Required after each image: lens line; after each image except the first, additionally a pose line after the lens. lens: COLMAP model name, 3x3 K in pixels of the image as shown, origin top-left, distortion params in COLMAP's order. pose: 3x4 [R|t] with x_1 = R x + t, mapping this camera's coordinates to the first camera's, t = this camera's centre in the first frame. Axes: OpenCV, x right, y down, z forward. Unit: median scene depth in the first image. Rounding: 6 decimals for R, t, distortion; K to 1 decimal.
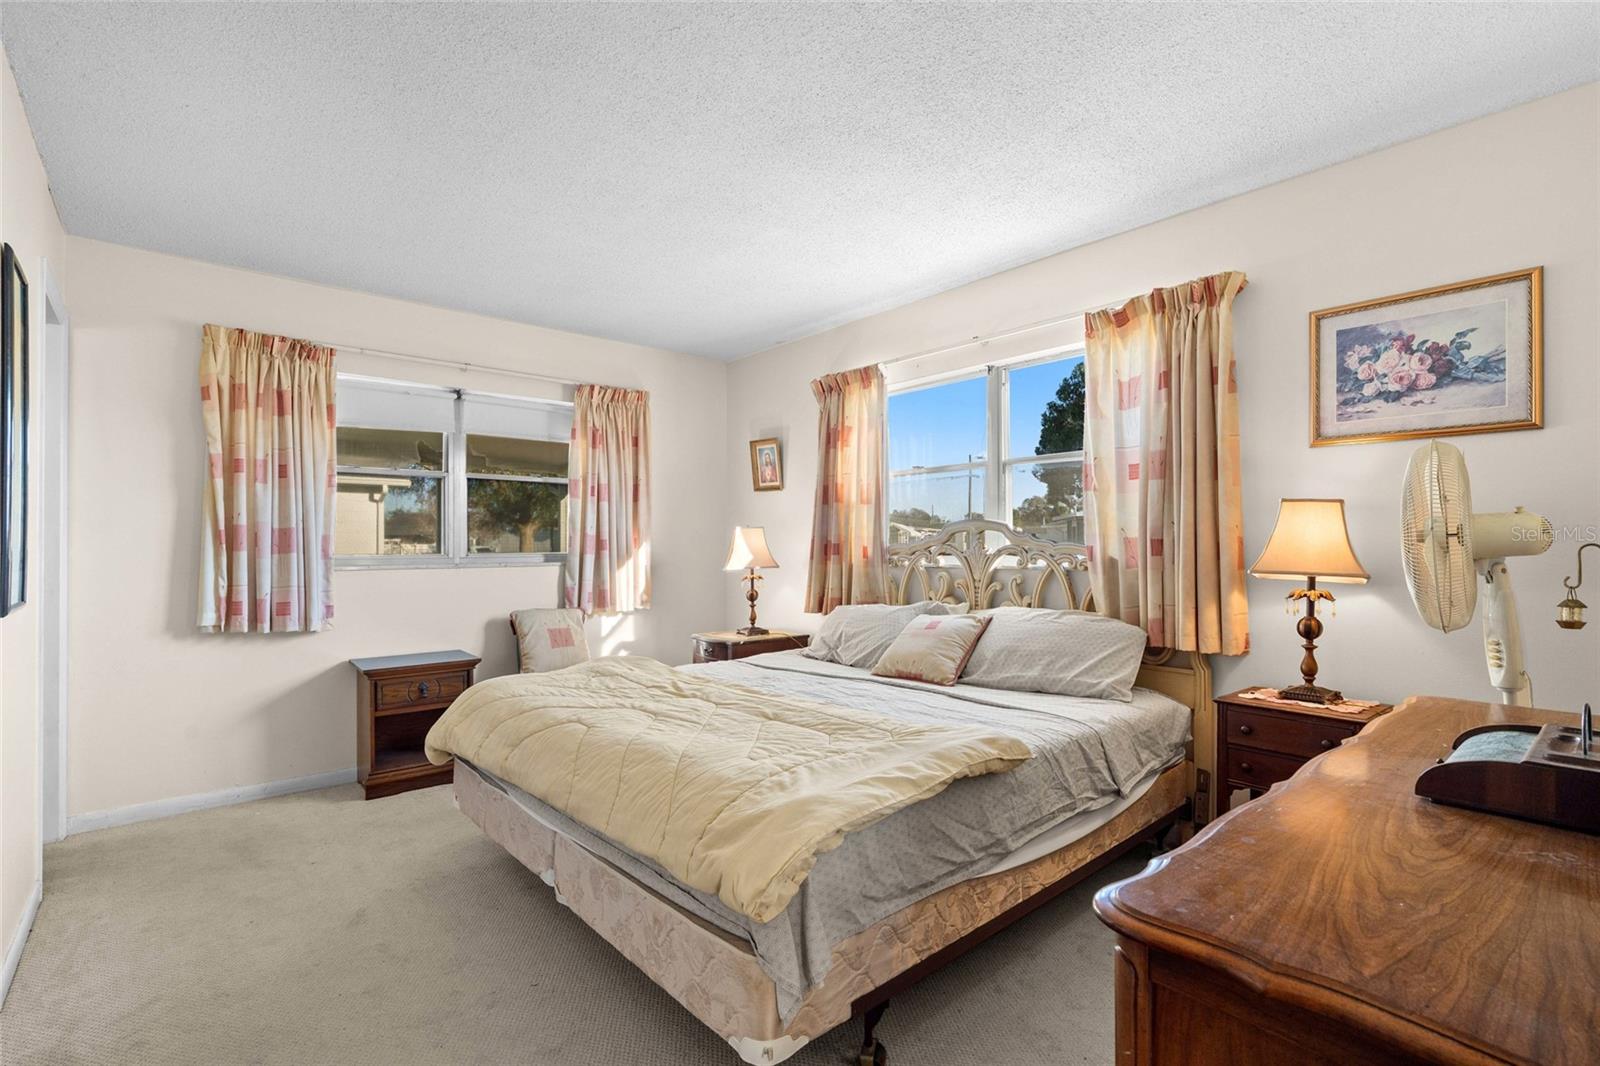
lens RADIAL K [[732.2, 0, 793.6], [0, 732.2, 537.2], [0, 0, 1]] dist [-0.008587, 0.003126]
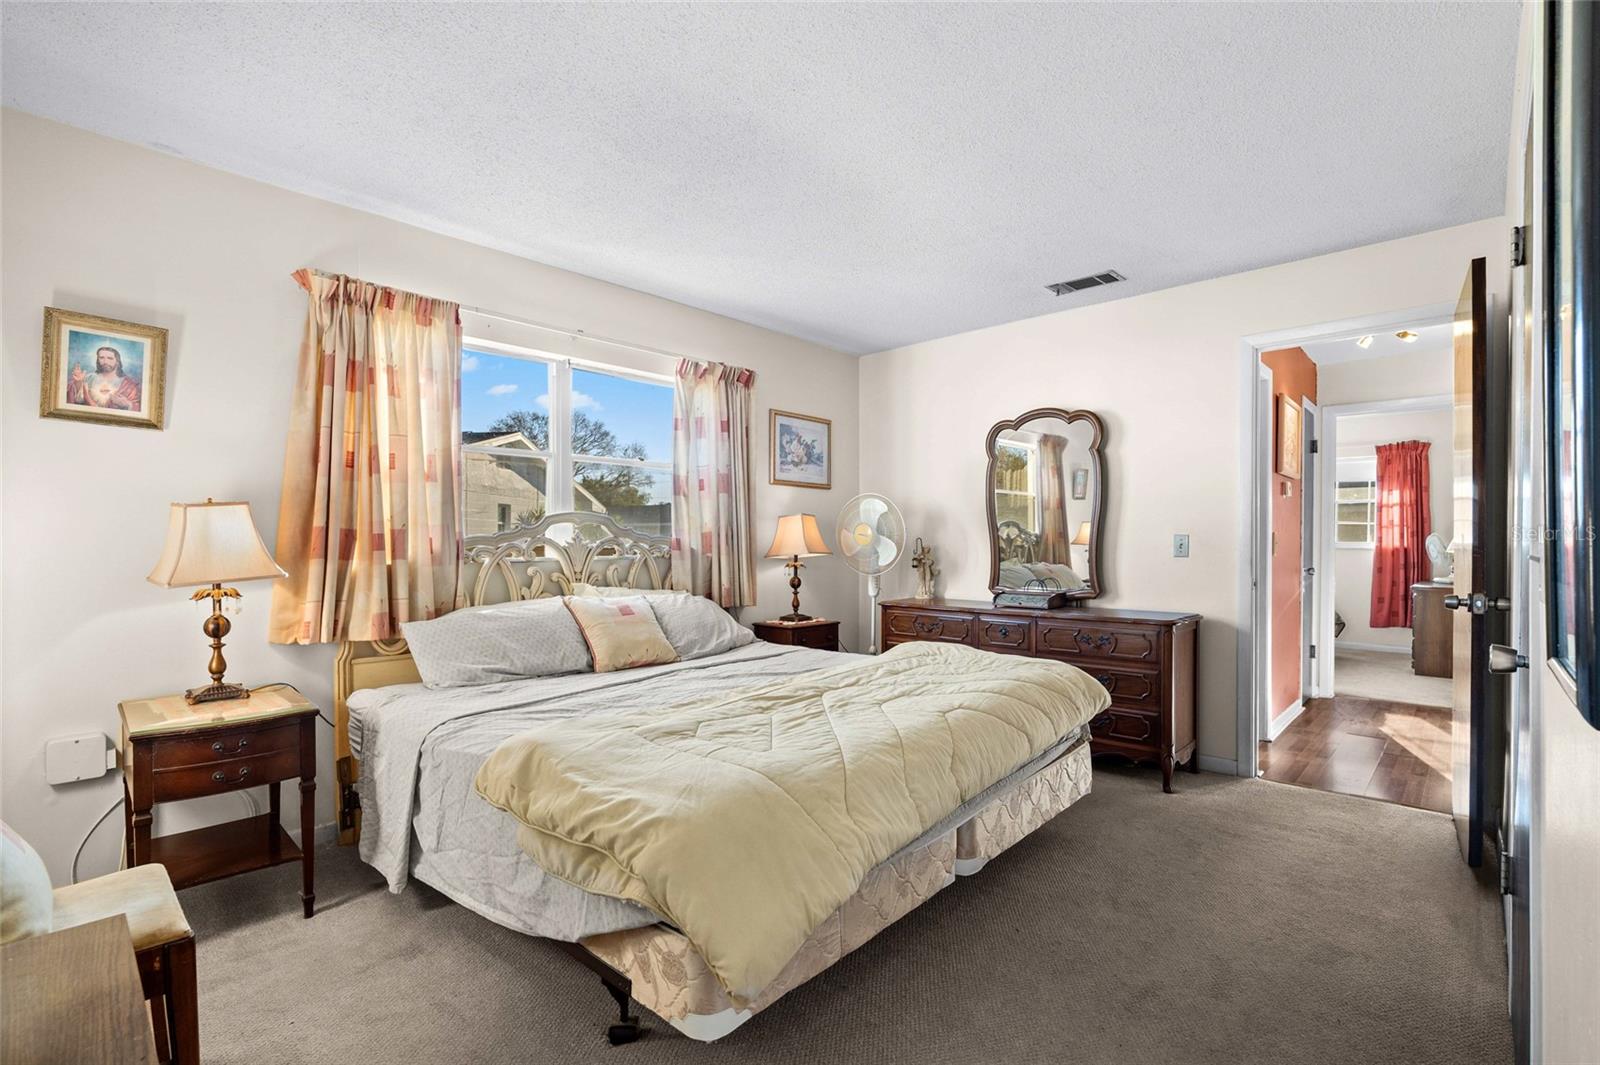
lens RADIAL K [[732.2, 0, 771.1], [0, 732.2, 554.0], [0, 0, 1]] dist [-0.008587, 0.003126]
pose [[-0.078273, -0.012276, 0.996856, -0.976737], [-0.011015, 0.999874, 0.011449, 0.025348], [-0.996871, -0.010084, -0.078399, 1.017636]]
